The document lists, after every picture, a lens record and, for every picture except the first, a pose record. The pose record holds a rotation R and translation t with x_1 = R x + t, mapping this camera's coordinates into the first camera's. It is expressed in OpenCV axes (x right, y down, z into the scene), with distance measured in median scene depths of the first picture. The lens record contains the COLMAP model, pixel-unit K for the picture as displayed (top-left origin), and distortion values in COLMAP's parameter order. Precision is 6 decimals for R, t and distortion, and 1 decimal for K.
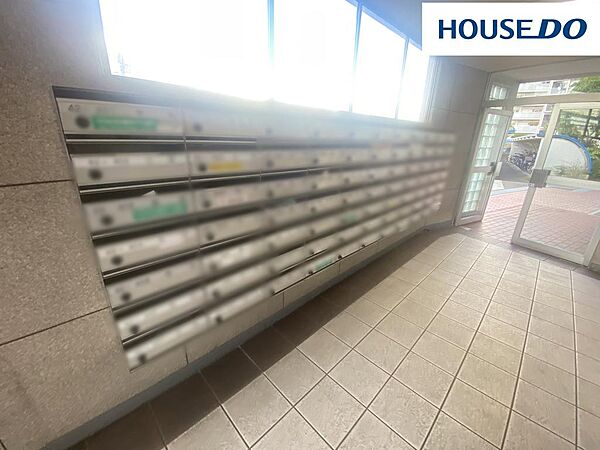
lens RADIAL K [[242.1, 0, 300.0], [0, 242.1, 225.0], [0, 0, 1]] dist [0.000190, -0.000234]
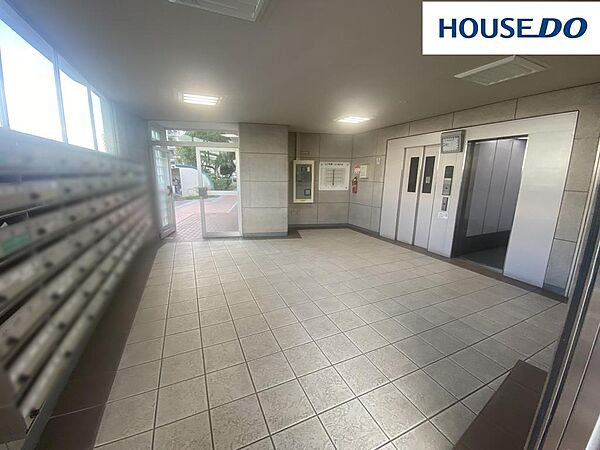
lens RADIAL K [[242.1, 0, 300.0], [0, 242.1, 225.0], [0, 0, 1]] dist [0.000190, -0.000234]
pose [[0.330661, -0.202063, 0.921864, -0.323717], [0.301062, 0.948359, 0.099884, 0.037335], [-0.894441, 0.244510, 0.374418, -0.115702]]
